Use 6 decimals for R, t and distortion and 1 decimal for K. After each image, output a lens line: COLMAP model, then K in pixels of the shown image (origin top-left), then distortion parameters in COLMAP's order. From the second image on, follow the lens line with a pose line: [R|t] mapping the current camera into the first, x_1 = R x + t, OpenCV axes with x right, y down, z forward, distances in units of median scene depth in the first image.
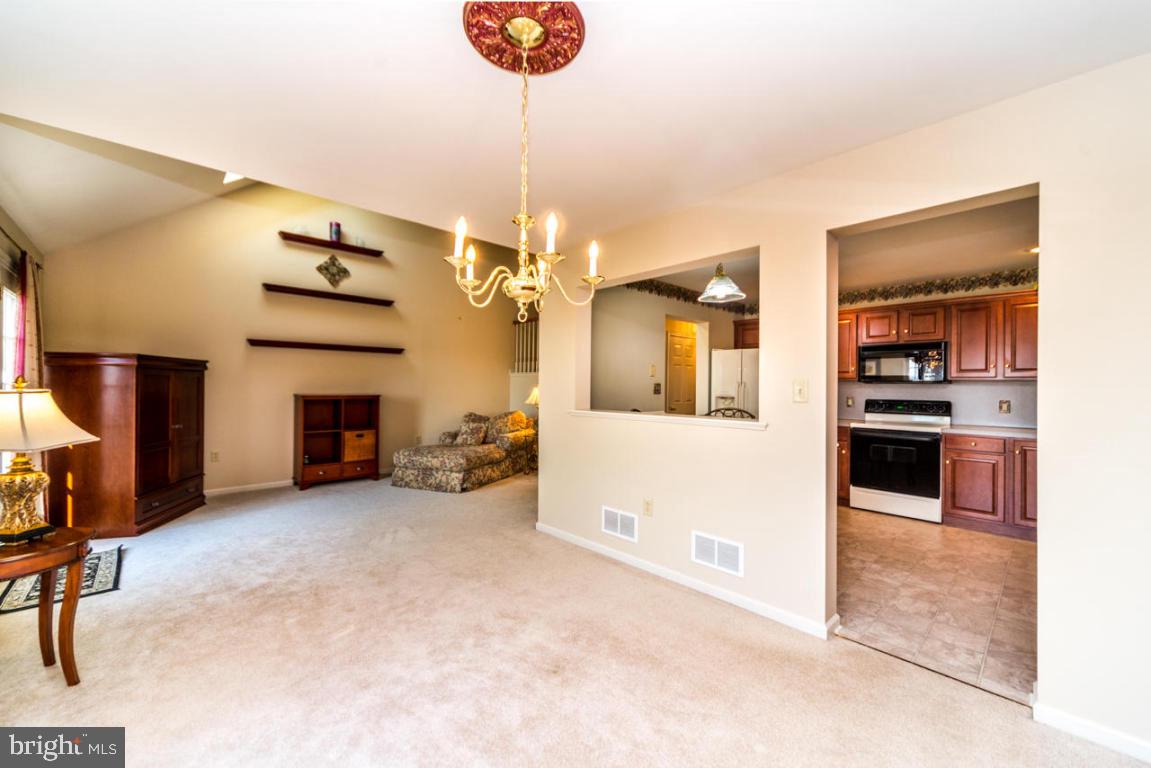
lens RADIAL K [[436.5, 0, 580.2], [0, 436.5, 383.5], [0, 0, 1]] dist [-0.000795, 0.000011]
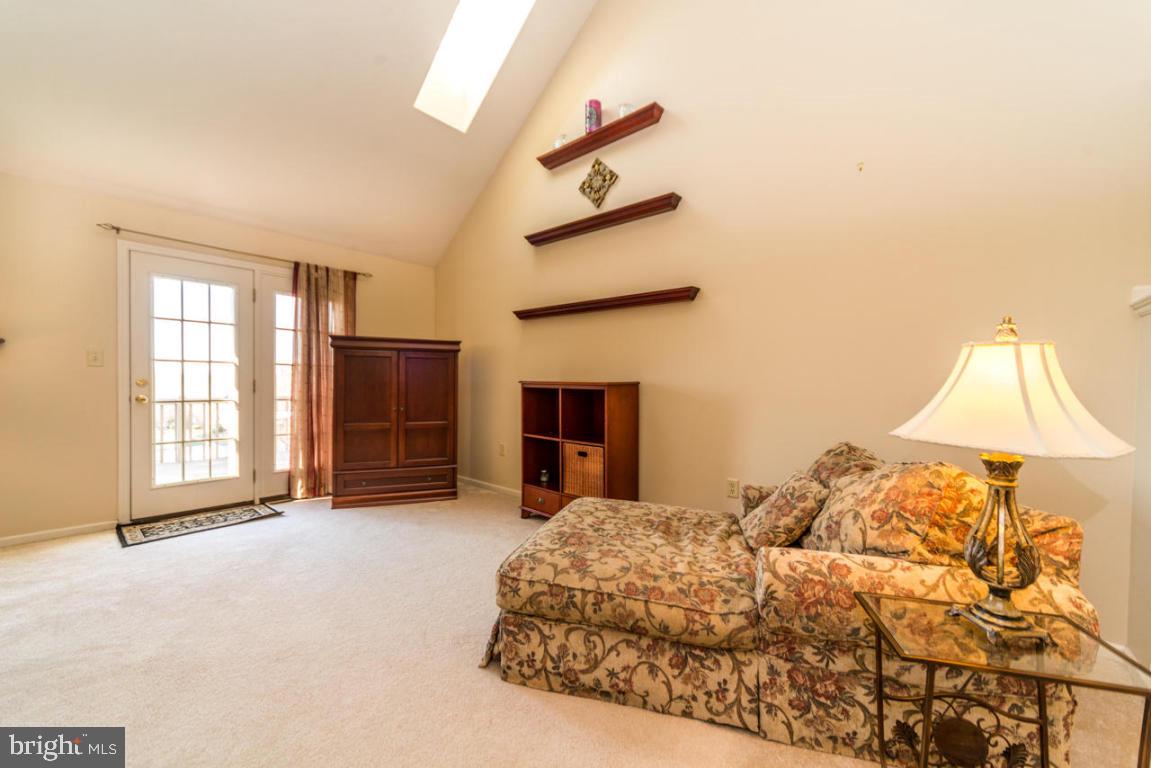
lens RADIAL K [[443.1, 0, 584.1], [0, 443.1, 385.7], [0, 0, 1]] dist [0.002617, 0.000715]
pose [[0.091222, 0.003318, -0.995825, 0.065974], [-0.006659, 0.999974, 0.002722, 0.030300], [0.995808, 0.006383, 0.091242, 0.962627]]
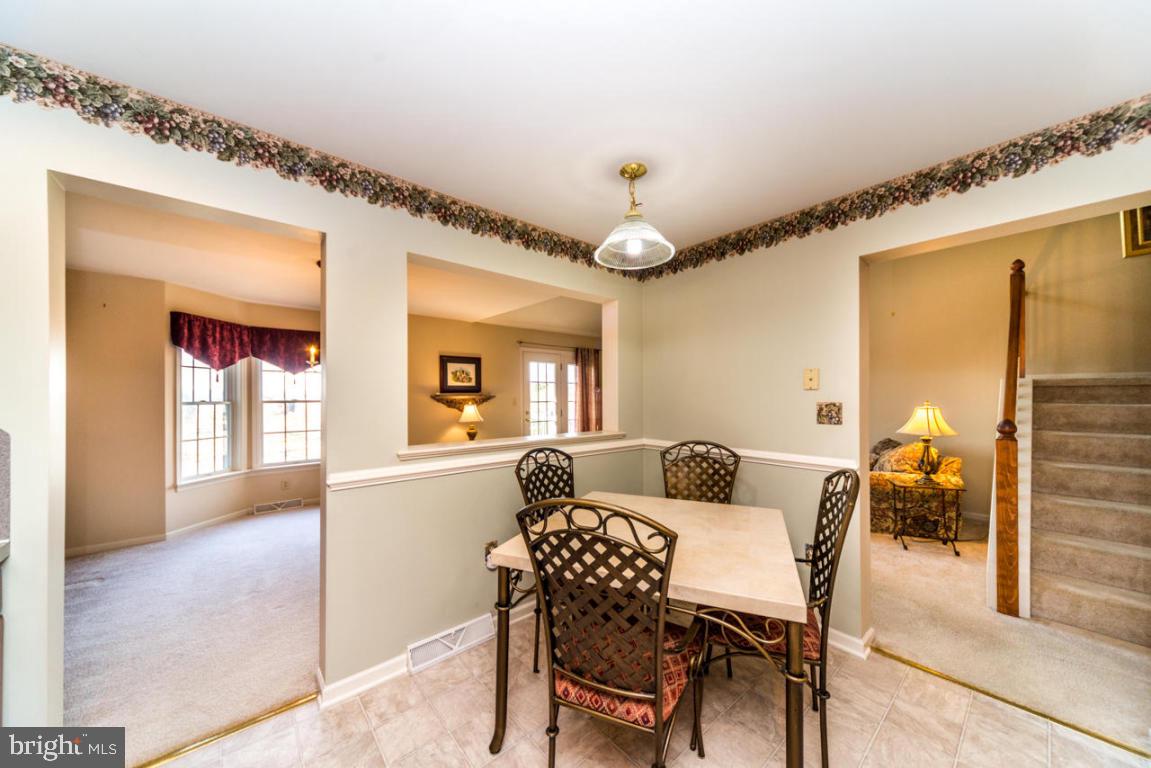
lens RADIAL K [[401.5, 0, 595.4], [0, 401.5, 394.7], [0, 0, 1]] dist [0.002644, 0.000209]
pose [[-0.037528, -0.010983, -0.999235, 0.557362], [0.008450, 0.999900, -0.011308, -0.006560], [0.999260, -0.008868, -0.037432, 0.652405]]
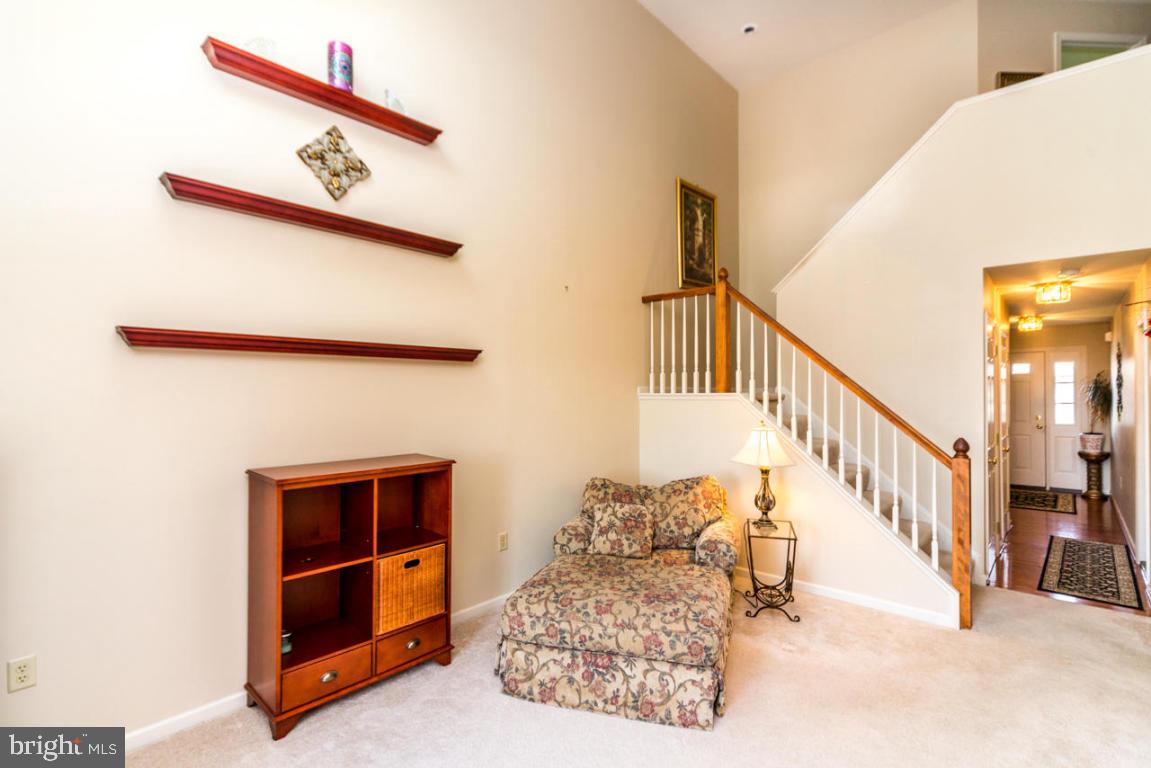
lens RADIAL K [[533.7, 0, 584.7], [0, 533.7, 387.3], [0, 0, 1]] dist [0.002736, -0.000648]
pose [[0.997522, -0.010252, 0.069606, -0.381777], [0.010289, 0.999947, -0.000176, -0.044474], [-0.069600, 0.000892, 0.997575, 0.496595]]
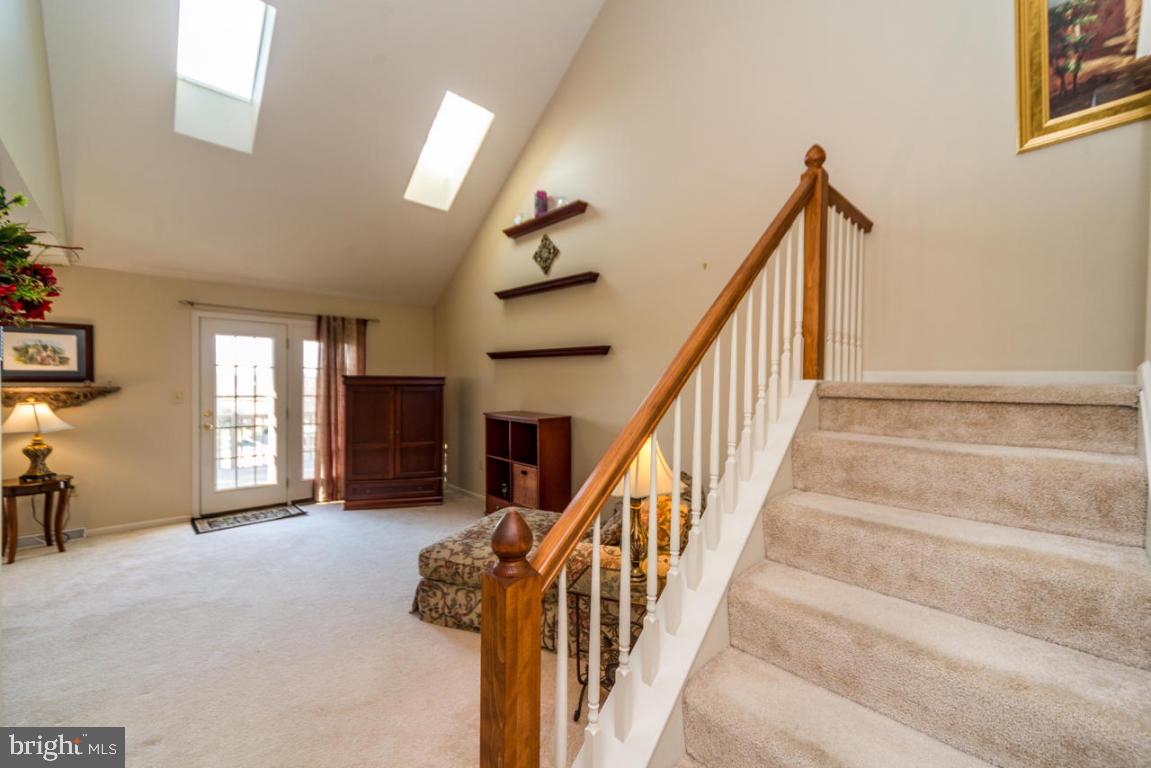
lens RADIAL K [[460.9, 0, 587.6], [0, 460.9, 387.9], [0, 0, 1]] dist [0.001201, -0.000021]
pose [[0.006992, 0.005609, -0.999960, 0.267369], [-0.007813, 0.999954, 0.005554, -0.027231], [0.999945, 0.007774, 0.007035, 1.114753]]
